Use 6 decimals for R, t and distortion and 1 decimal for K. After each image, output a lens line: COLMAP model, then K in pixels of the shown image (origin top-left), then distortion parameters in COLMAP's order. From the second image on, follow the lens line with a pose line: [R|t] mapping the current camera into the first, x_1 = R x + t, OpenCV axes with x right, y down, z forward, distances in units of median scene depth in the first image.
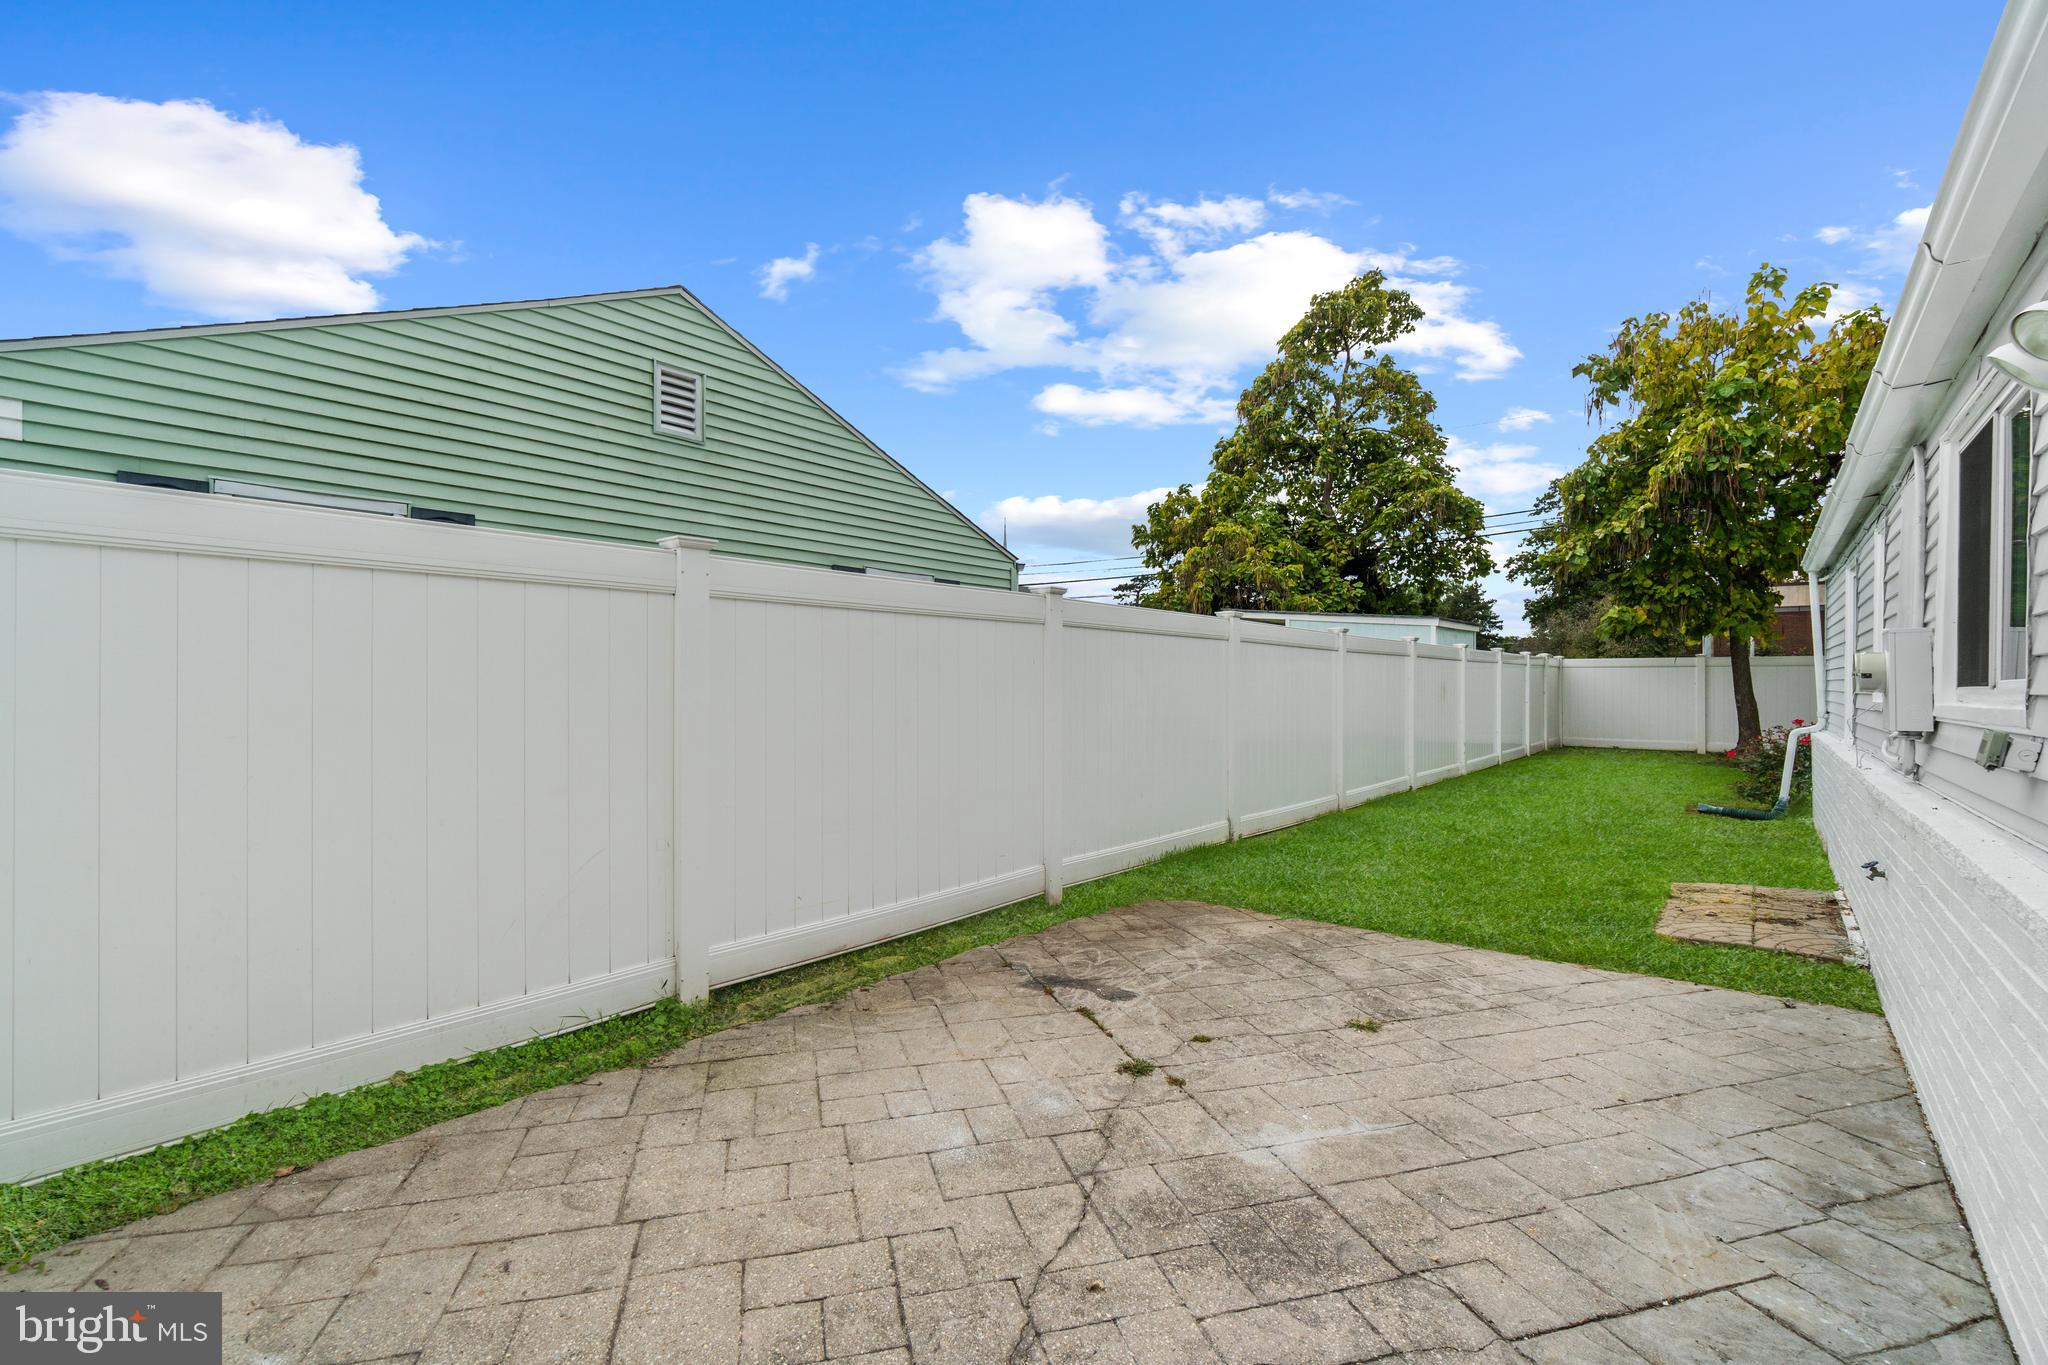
lens RADIAL K [[884.1, 0, 1017.1], [0, 884.1, 680.3], [0, 0, 1]] dist [-0.002087, 0.000537]
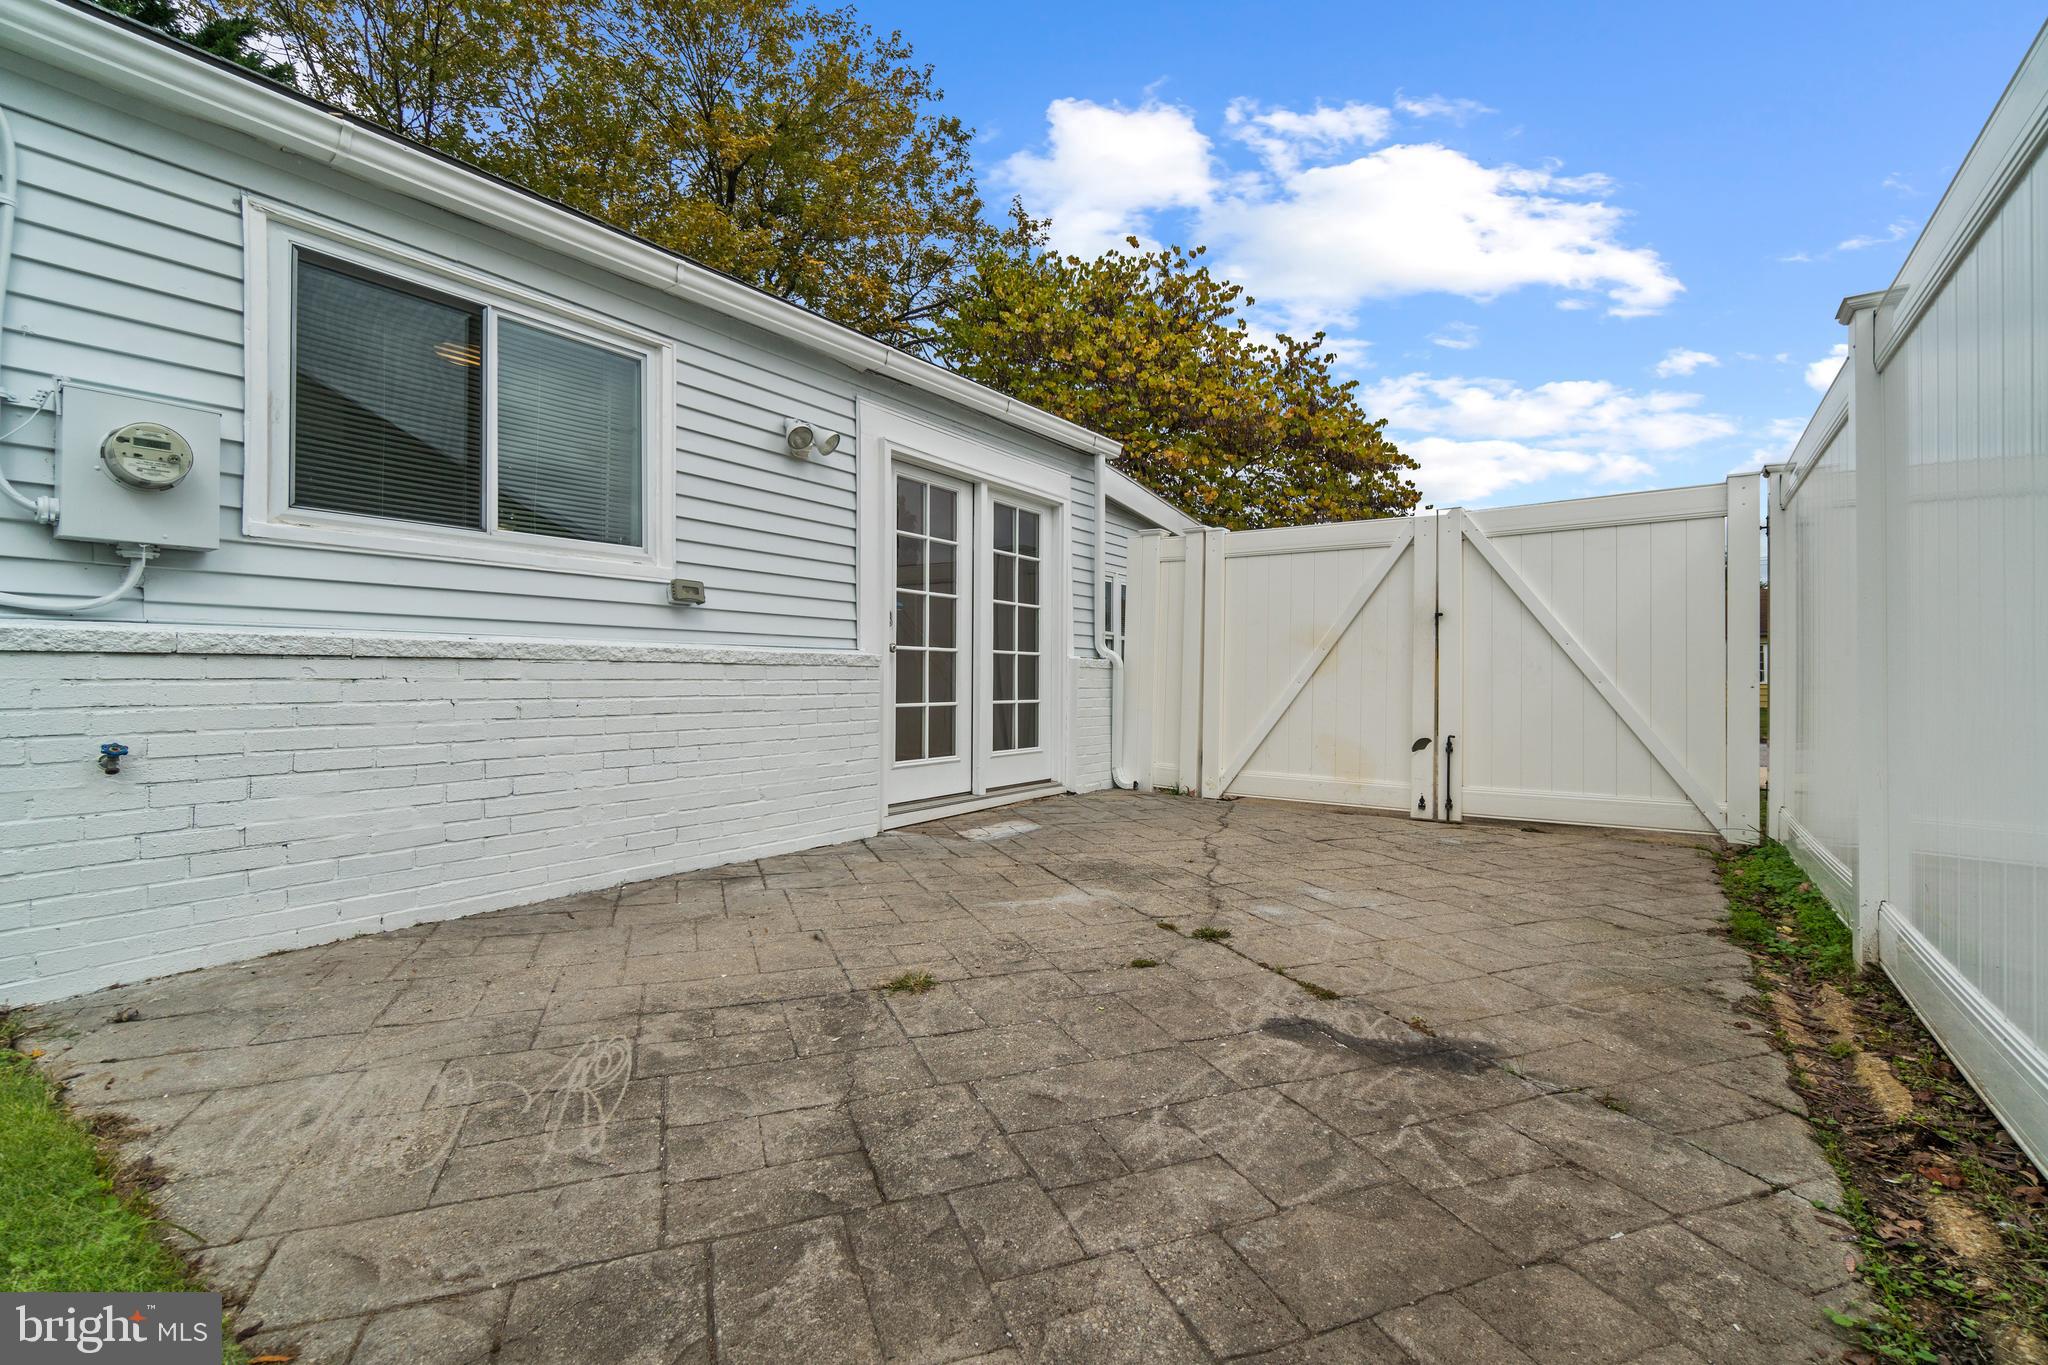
lens RADIAL K [[884.1, 0, 1017.1], [0, 884.1, 680.3], [0, 0, 1]] dist [-0.002087, 0.000537]
pose [[-0.996779, -0.012050, -0.079282, 0.319703], [-0.011697, 0.999920, -0.004913, 0.135740], [0.079335, -0.003970, -0.996840, 1.468360]]
